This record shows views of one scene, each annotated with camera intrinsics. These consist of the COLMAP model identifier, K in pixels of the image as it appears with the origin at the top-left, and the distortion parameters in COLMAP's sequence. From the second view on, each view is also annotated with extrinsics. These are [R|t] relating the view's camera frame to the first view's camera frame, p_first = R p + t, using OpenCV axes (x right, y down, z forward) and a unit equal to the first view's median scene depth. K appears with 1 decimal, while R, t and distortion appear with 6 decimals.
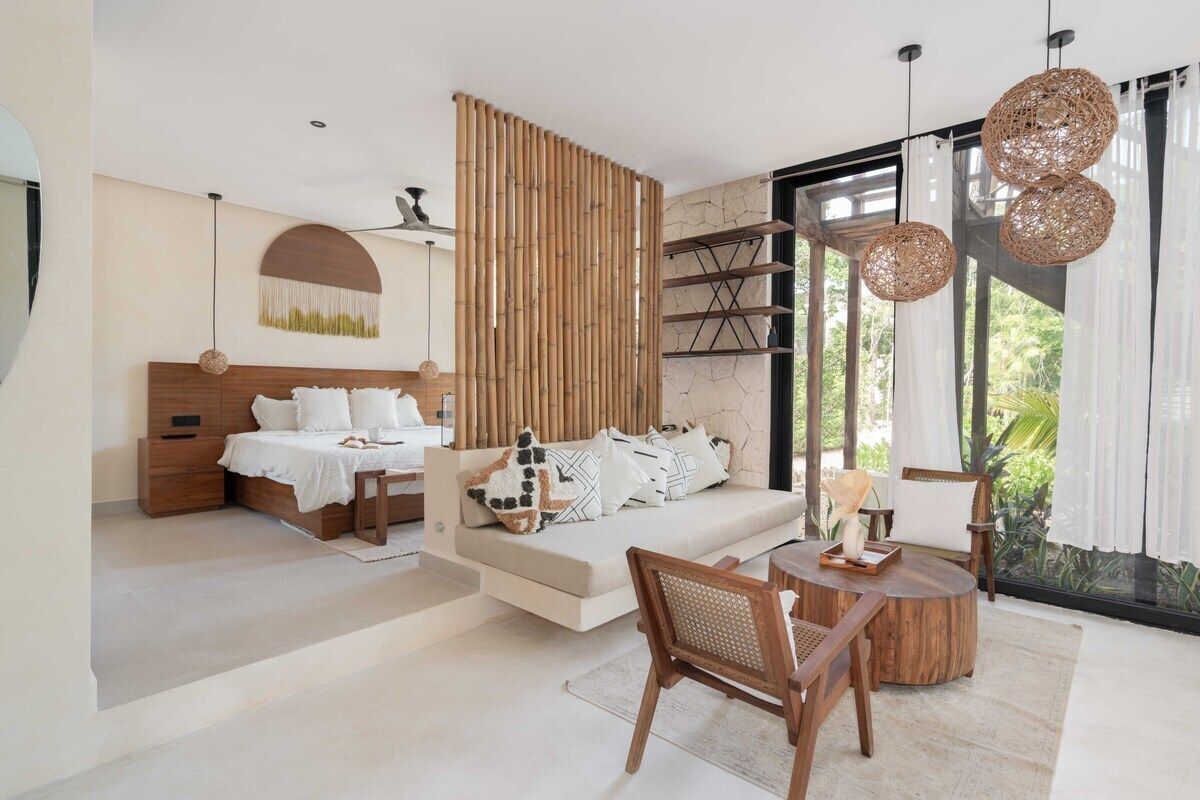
lens RADIAL K [[568.8, 0, 600.0], [0, 568.8, 400.0], [0, 0, 1]] dist [0.000716, 0.000348]
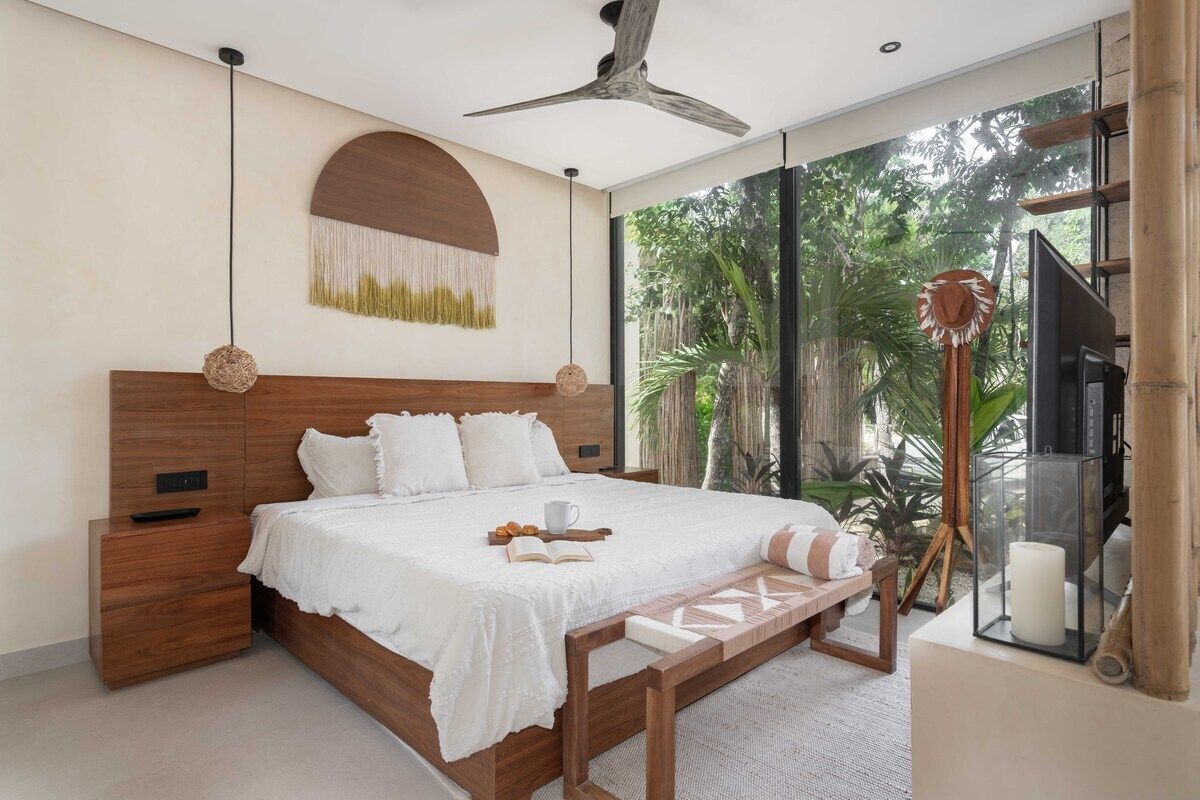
lens RADIAL K [[611.8, 0, 596.4], [0, 611.8, 407.2], [0, 0, 1]] dist [0.001766, 0.000055]
pose [[0.997687, -0.009539, -0.067300, -0.282141], [0.009042, 0.999930, -0.007691, -0.022916], [0.067368, 0.007064, 0.997703, 0.425699]]
